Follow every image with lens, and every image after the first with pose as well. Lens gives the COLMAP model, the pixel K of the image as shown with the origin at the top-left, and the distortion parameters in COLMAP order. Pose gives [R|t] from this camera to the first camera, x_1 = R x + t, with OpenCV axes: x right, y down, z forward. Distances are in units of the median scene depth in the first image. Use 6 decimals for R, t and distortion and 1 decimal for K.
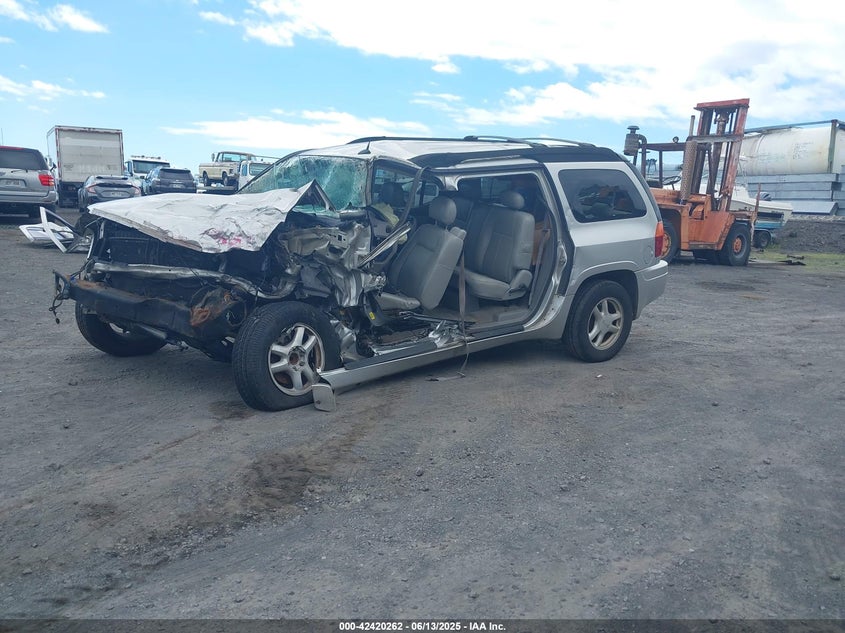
lens RADIAL K [[727.6, 0, 422.5], [0, 727.6, 316.5], [0, 0, 1]] dist [-0.005290, -0.005847]
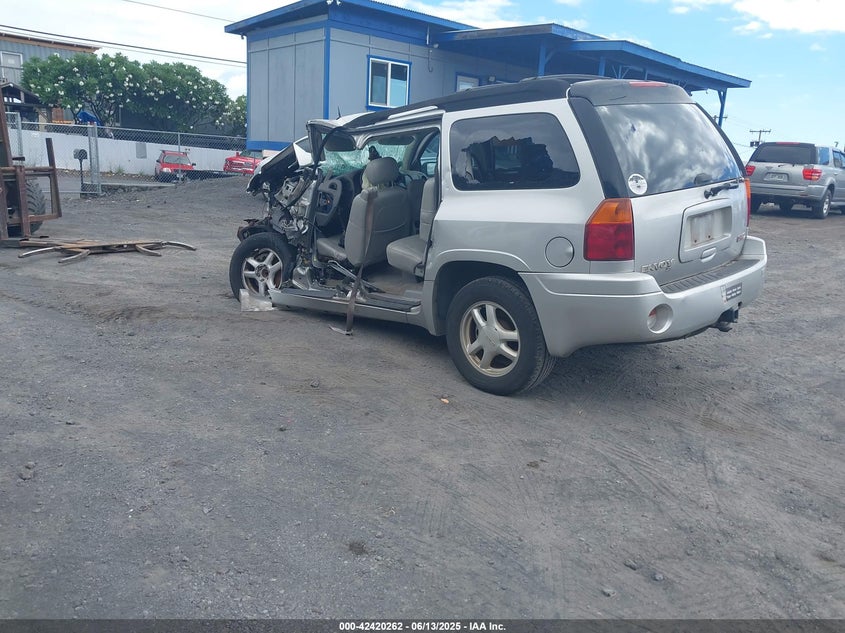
lens RADIAL K [[727.6, 0, 422.5], [0, 727.6, 316.5], [0, 0, 1]] dist [-0.005290, -0.005847]
pose [[0.098386, 0.179938, -0.978745, 0.966297], [-0.202660, 0.966529, 0.157320, -0.112569], [0.974294, 0.182875, 0.131560, 0.890380]]
